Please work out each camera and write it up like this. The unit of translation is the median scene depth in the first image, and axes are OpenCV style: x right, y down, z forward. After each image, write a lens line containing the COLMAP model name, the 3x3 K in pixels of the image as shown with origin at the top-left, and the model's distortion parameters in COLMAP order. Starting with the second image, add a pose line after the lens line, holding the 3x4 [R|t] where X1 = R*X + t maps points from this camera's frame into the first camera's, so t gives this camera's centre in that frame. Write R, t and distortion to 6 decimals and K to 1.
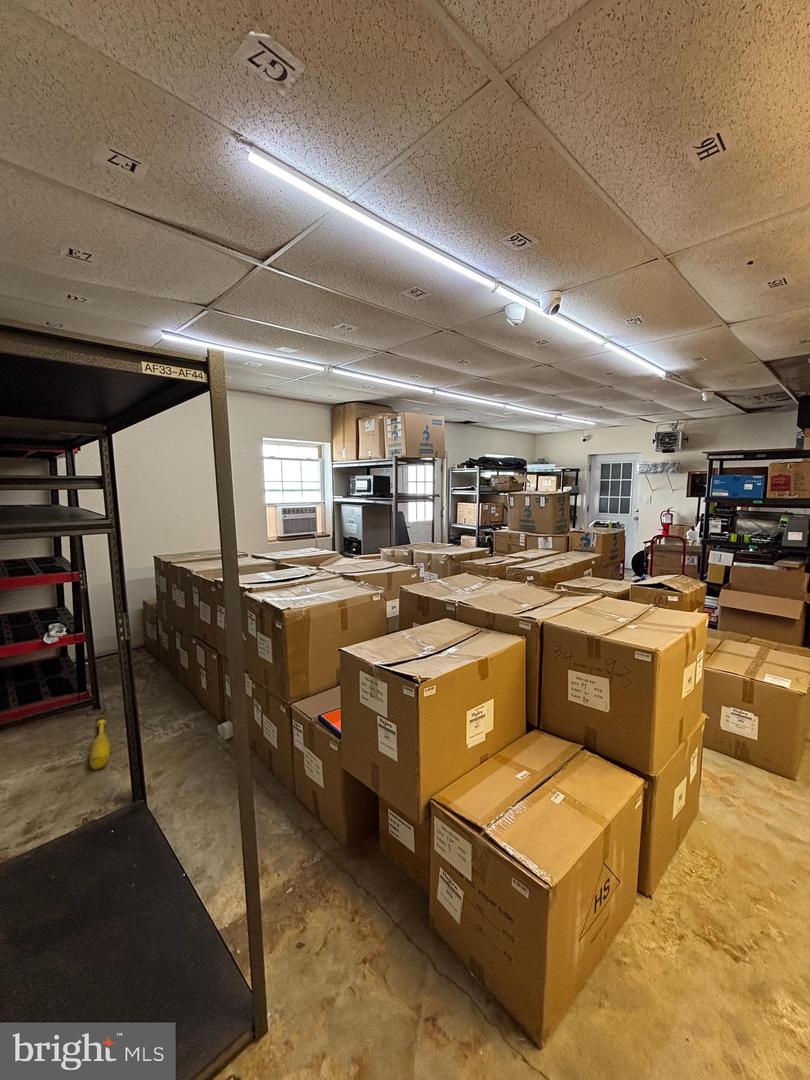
lens RADIAL K [[436.9, 0, 408.0], [0, 436.9, 541.0], [0, 0, 1]] dist [0.001239, -0.000317]
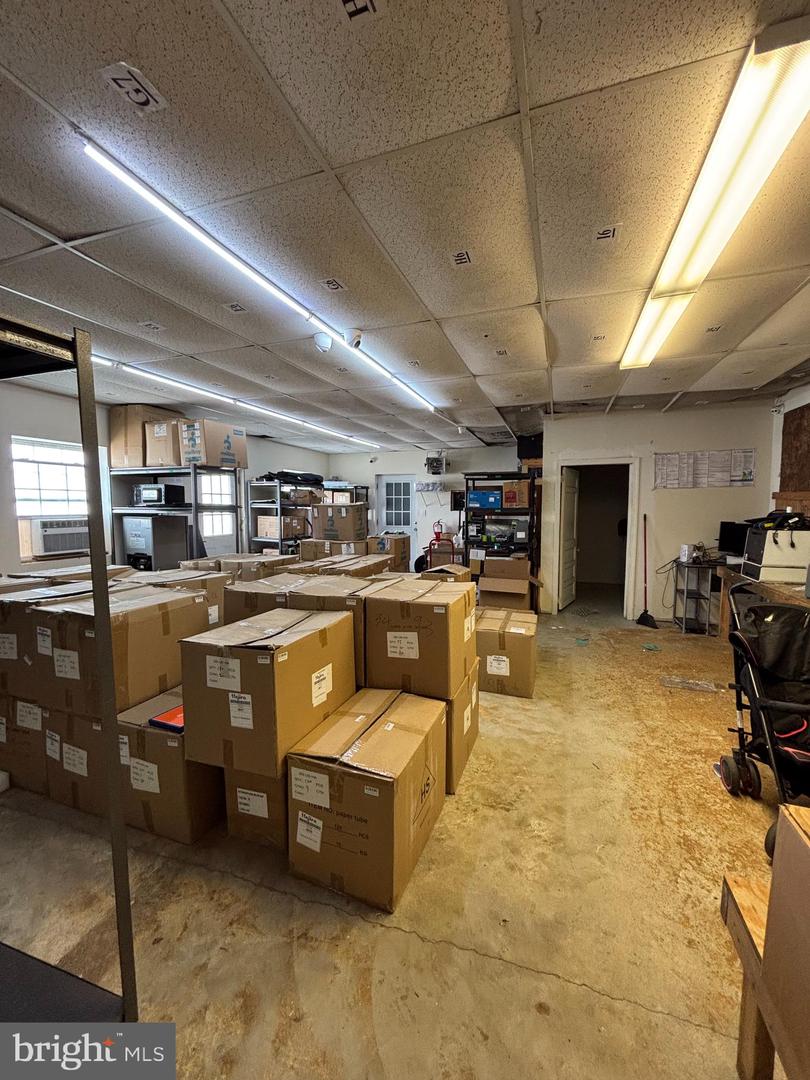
lens RADIAL K [[436.9, 0, 407.5], [0, 436.9, 541.8], [0, 0, 1]] dist [0.001239, -0.000317]
pose [[0.890704, -0.033409, 0.453355, -0.109330], [0.053379, 0.998083, -0.031323, 0.063459], [-0.451439, 0.052099, 0.890780, -0.117136]]
